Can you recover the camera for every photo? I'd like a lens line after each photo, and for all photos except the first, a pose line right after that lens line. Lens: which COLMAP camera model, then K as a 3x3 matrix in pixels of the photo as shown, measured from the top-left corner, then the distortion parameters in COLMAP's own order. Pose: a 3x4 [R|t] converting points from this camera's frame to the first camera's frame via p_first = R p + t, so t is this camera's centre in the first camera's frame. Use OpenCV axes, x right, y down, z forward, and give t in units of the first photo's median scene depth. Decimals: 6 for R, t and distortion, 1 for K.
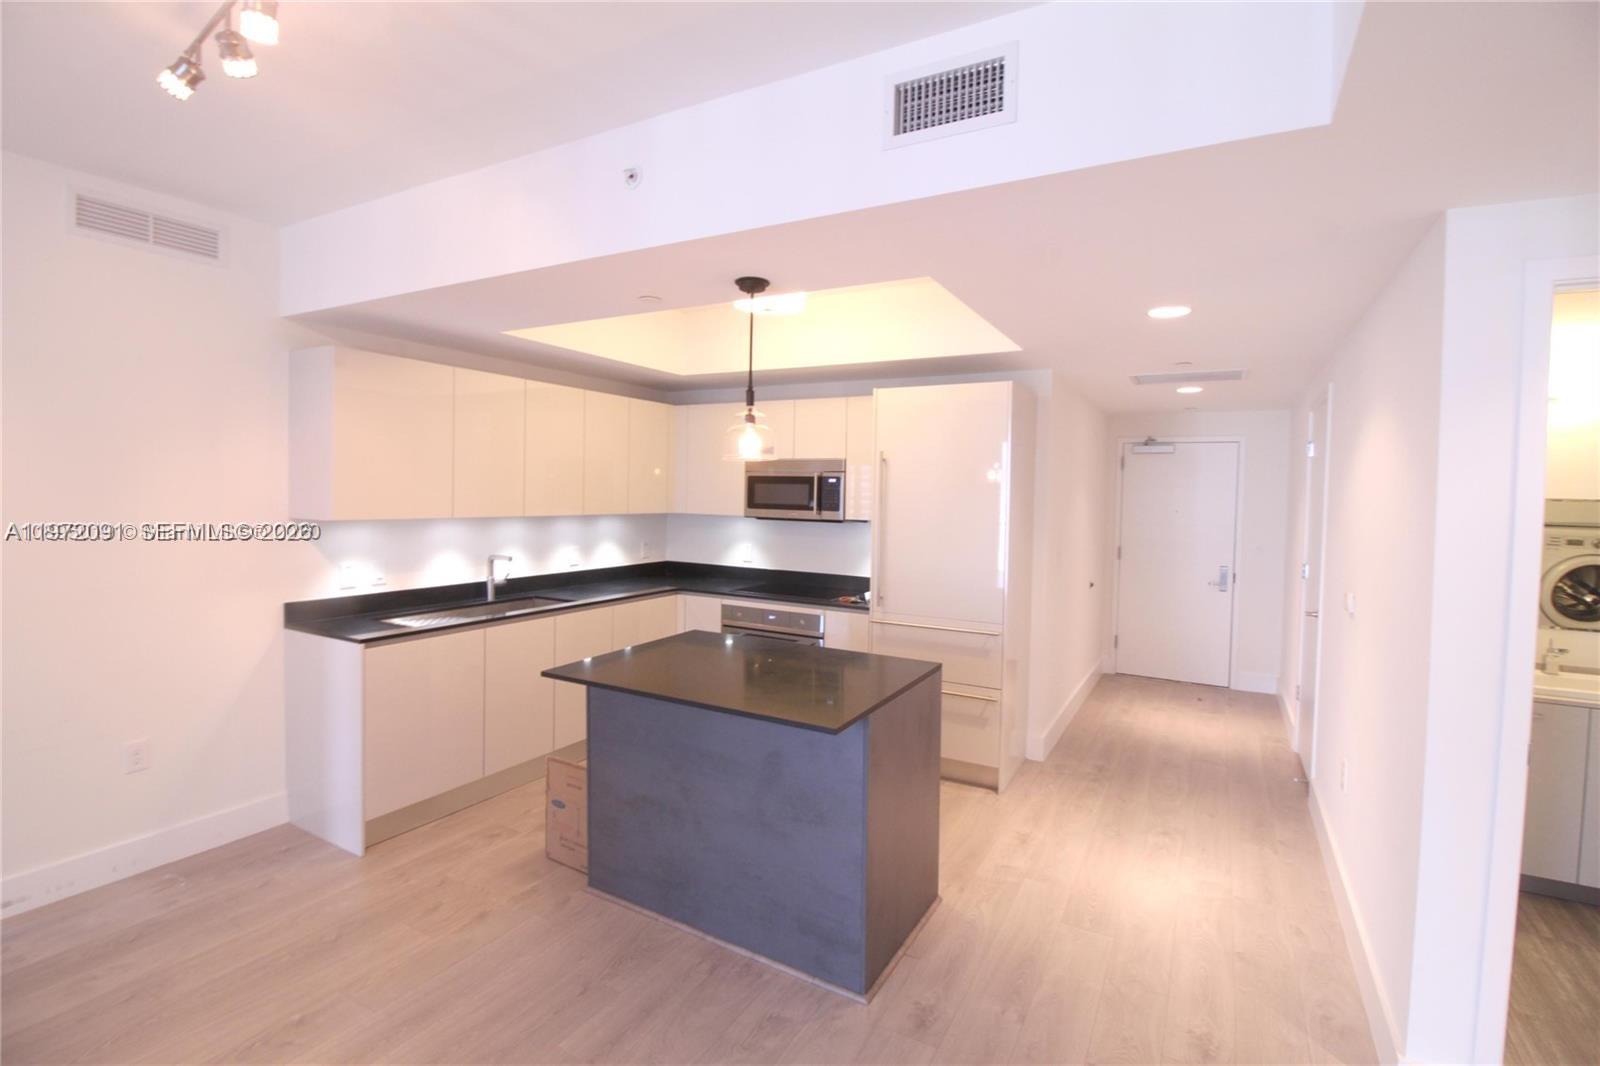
lens RADIAL K [[747.1, 0, 798.0], [0, 747.1, 512.3], [0, 0, 1]] dist [-0.000450, -0.012590]
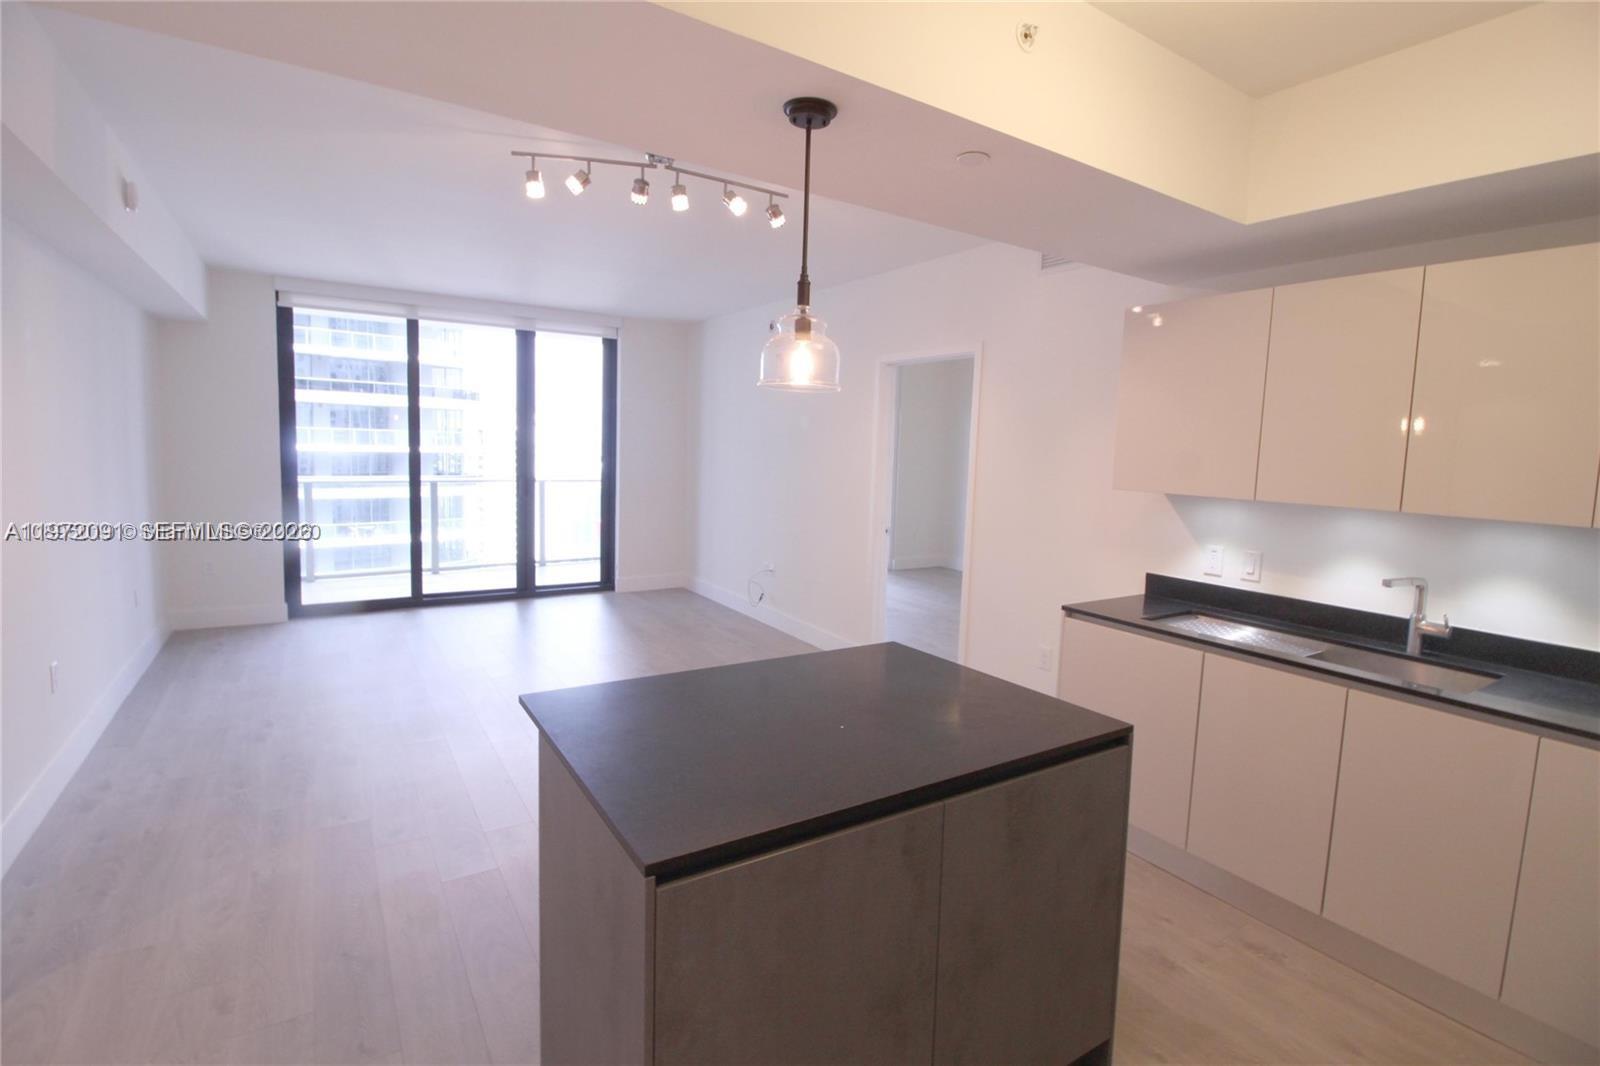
lens RADIAL K [[747.1, 0, 798.0], [0, 747.1, 512.3], [0, 0, 1]] dist [-0.000450, -0.012590]
pose [[-0.465964, 0.045235, -0.883647, 0.378327], [-0.068840, 0.993812, 0.087175, -0.013254], [0.882122, 0.101450, -0.459967, 0.949075]]
